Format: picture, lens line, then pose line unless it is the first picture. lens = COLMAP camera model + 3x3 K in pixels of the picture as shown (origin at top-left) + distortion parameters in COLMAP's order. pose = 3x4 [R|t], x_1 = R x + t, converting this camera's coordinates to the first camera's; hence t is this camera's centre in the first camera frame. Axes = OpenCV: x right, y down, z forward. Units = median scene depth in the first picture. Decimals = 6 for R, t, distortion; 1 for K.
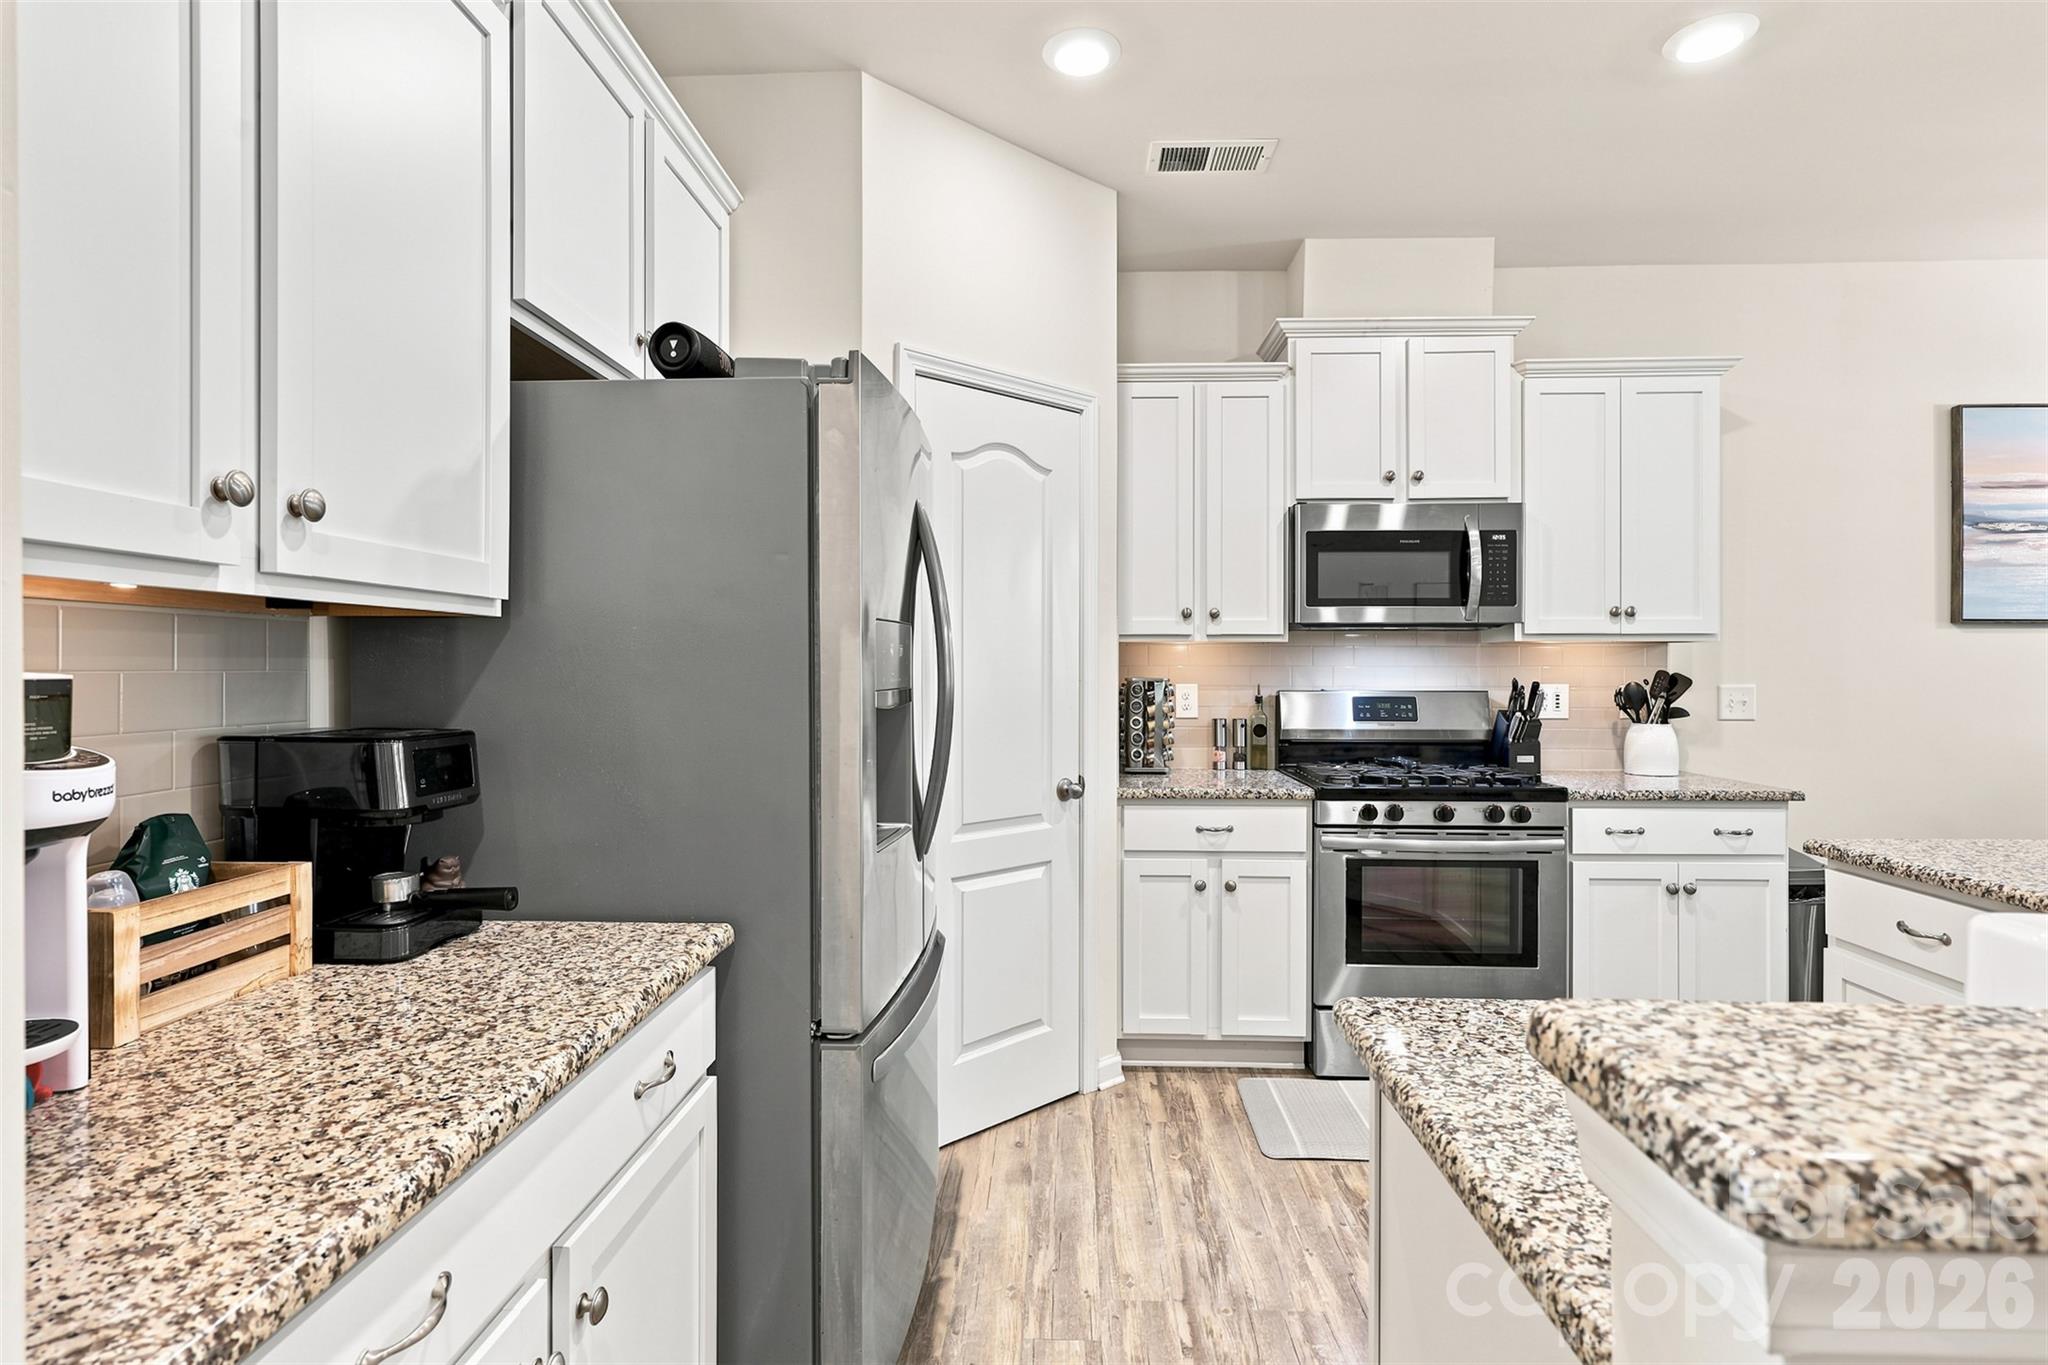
lens RADIAL K [[1040.3, 0, 1015.7], [0, 1040.3, 671.5], [0, 0, 1]] dist [-0.001396, 0.000559]
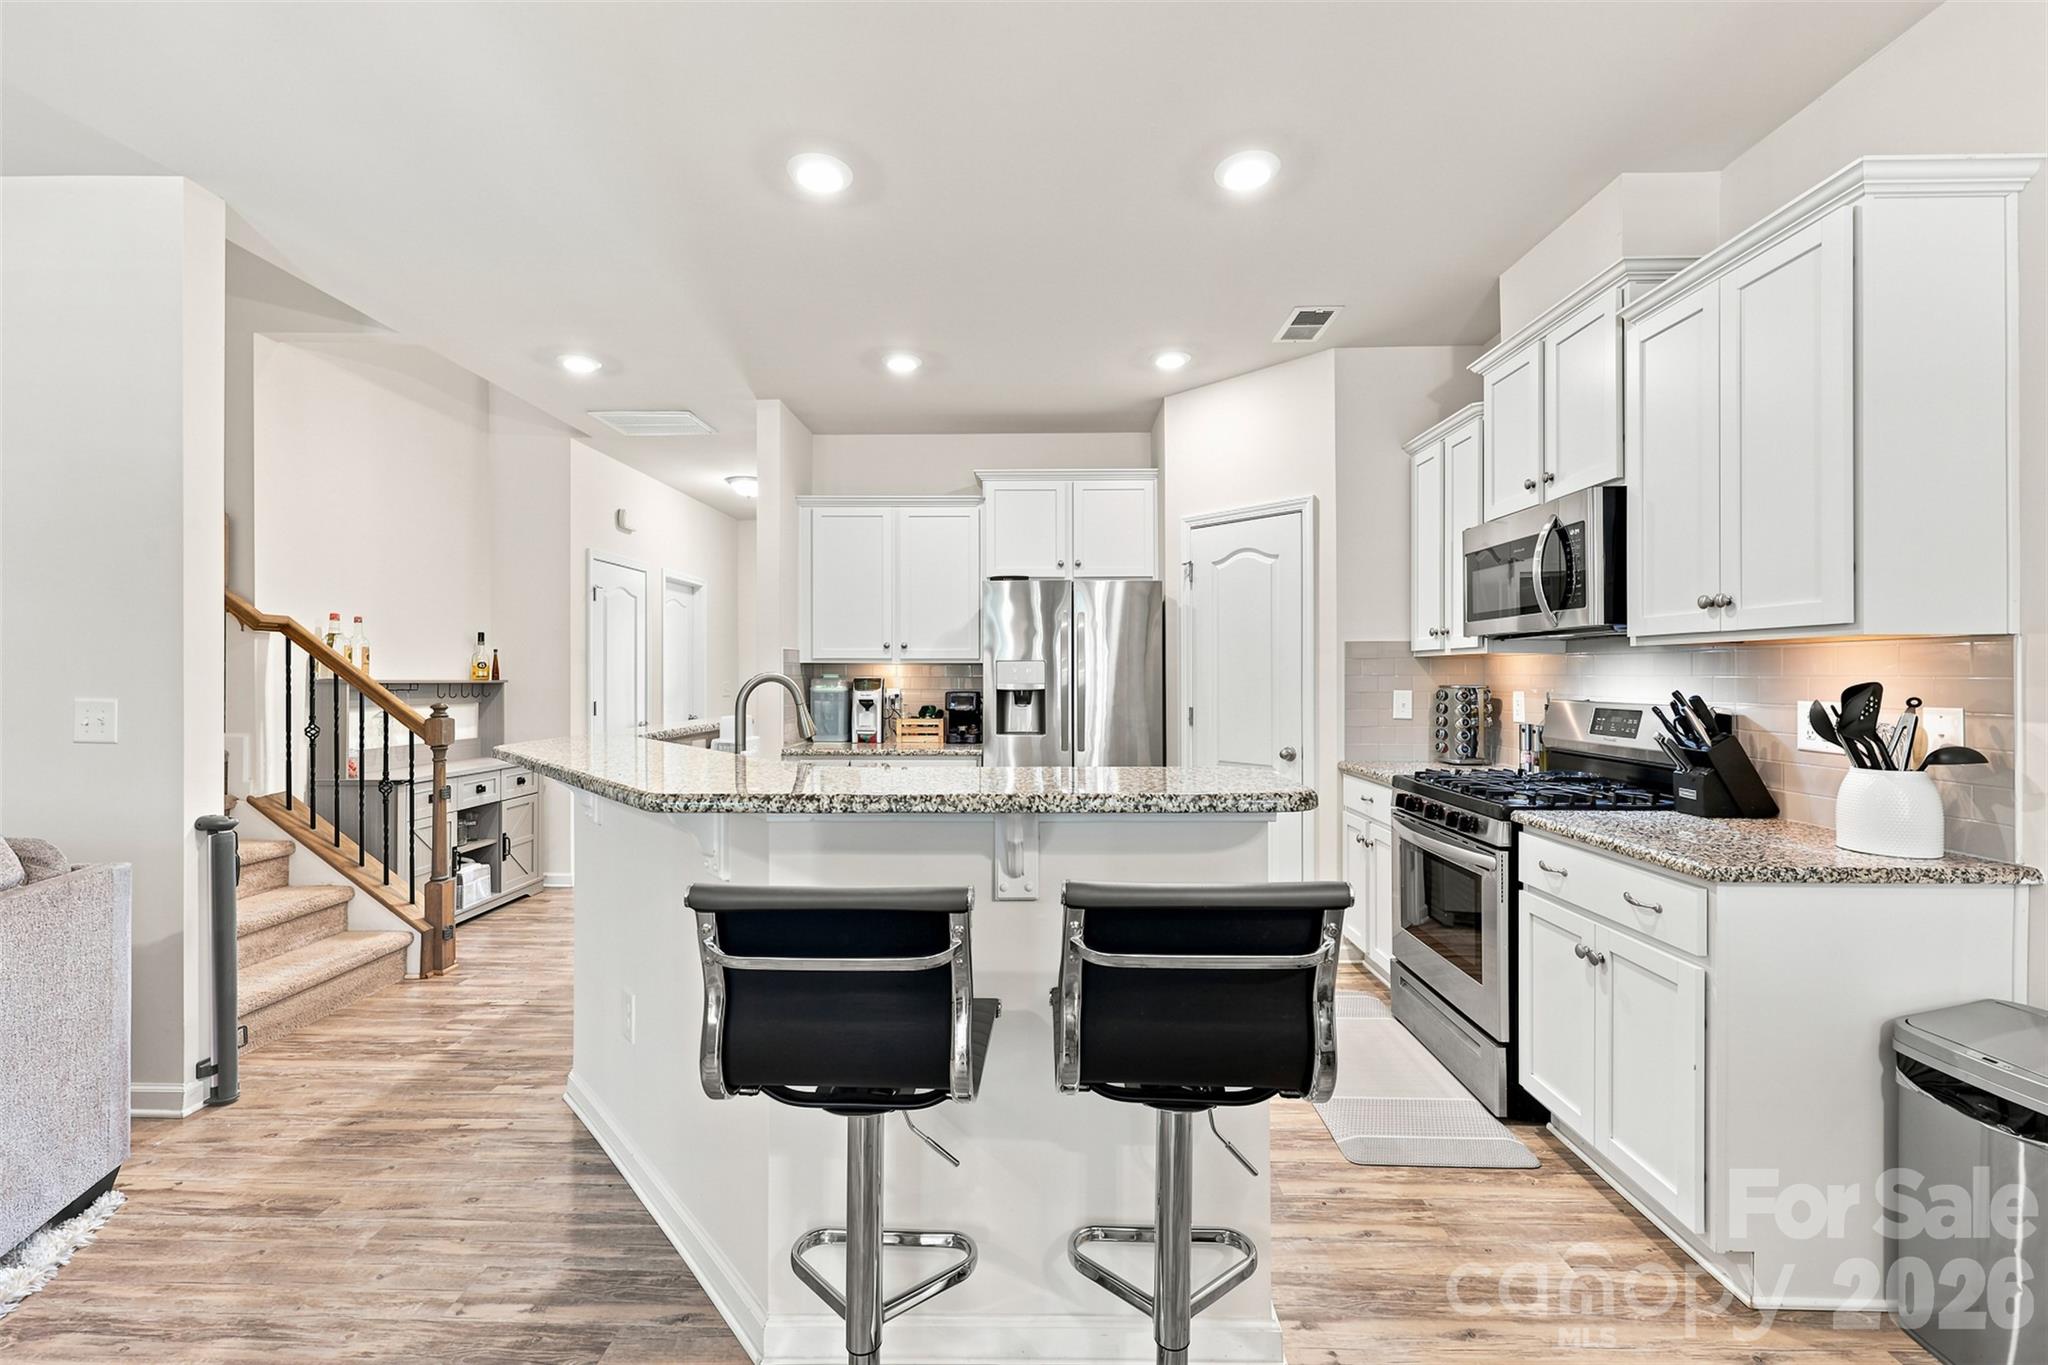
lens RADIAL K [[832.7, 0, 1014.2], [0, 832.7, 678.8], [0, 0, 1]] dist [-0.004381, 0.000012]
pose [[0.003124, 0.003879, -0.999988, 1.159629], [-0.003853, 0.999985, 0.003867, -0.003587], [0.999988, 0.003841, 0.003139, 0.507801]]
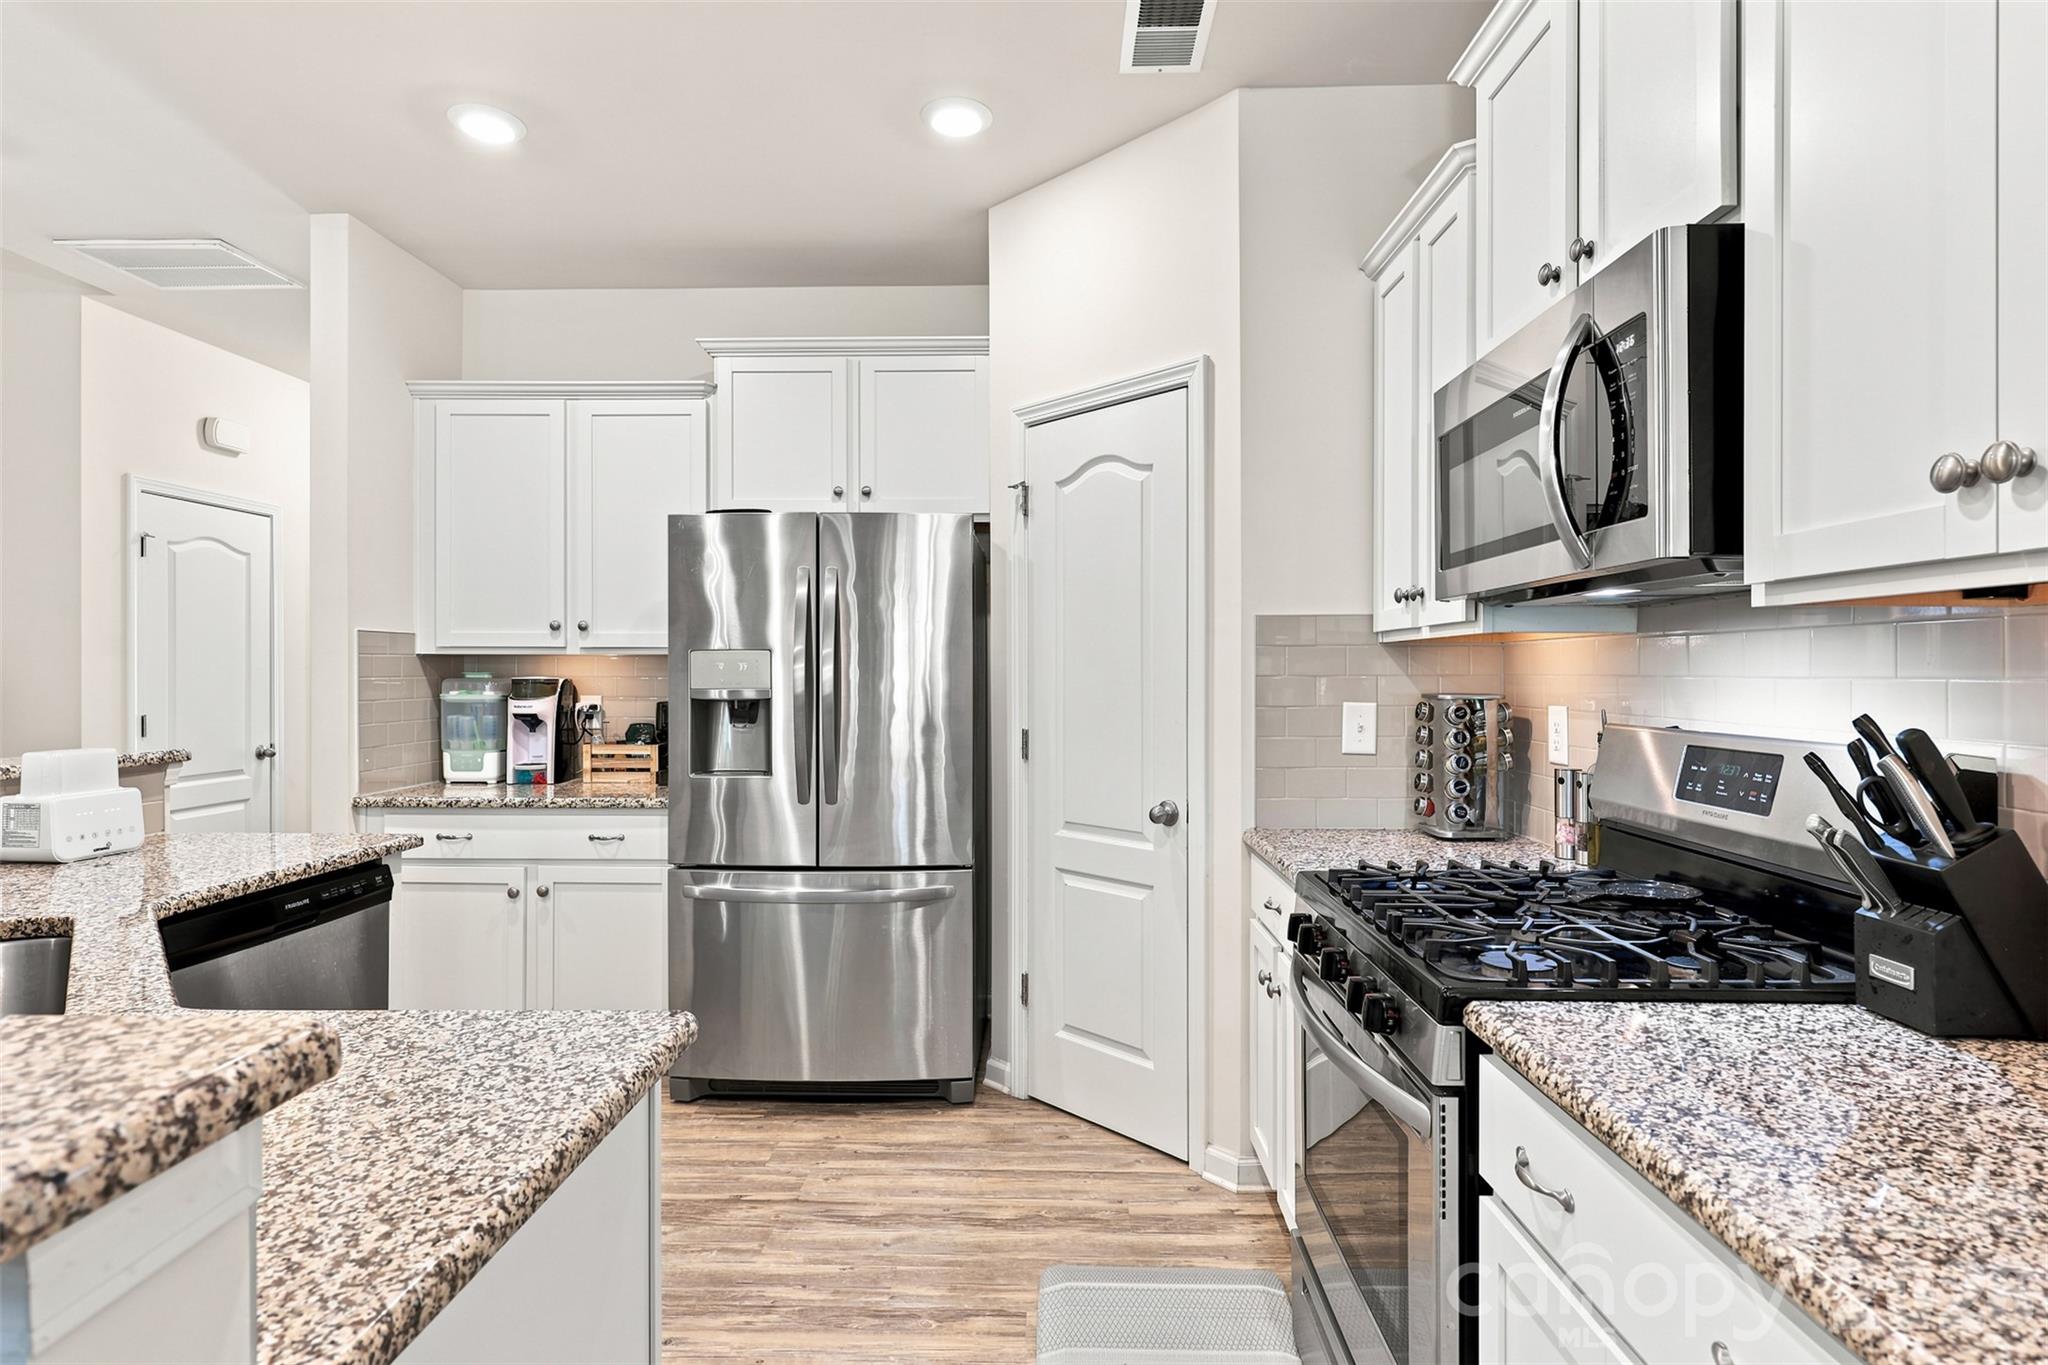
lens RADIAL K [[1040.3, 0, 1013.2], [0, 1040.3, 679.4], [0, 0, 1]] dist [-0.001396, 0.000559]
pose [[0.002936, 0.005236, -0.999982, 0.836768], [-0.004256, 0.999977, 0.005224, -0.005812], [0.999987, 0.004240, 0.002958, 0.759871]]
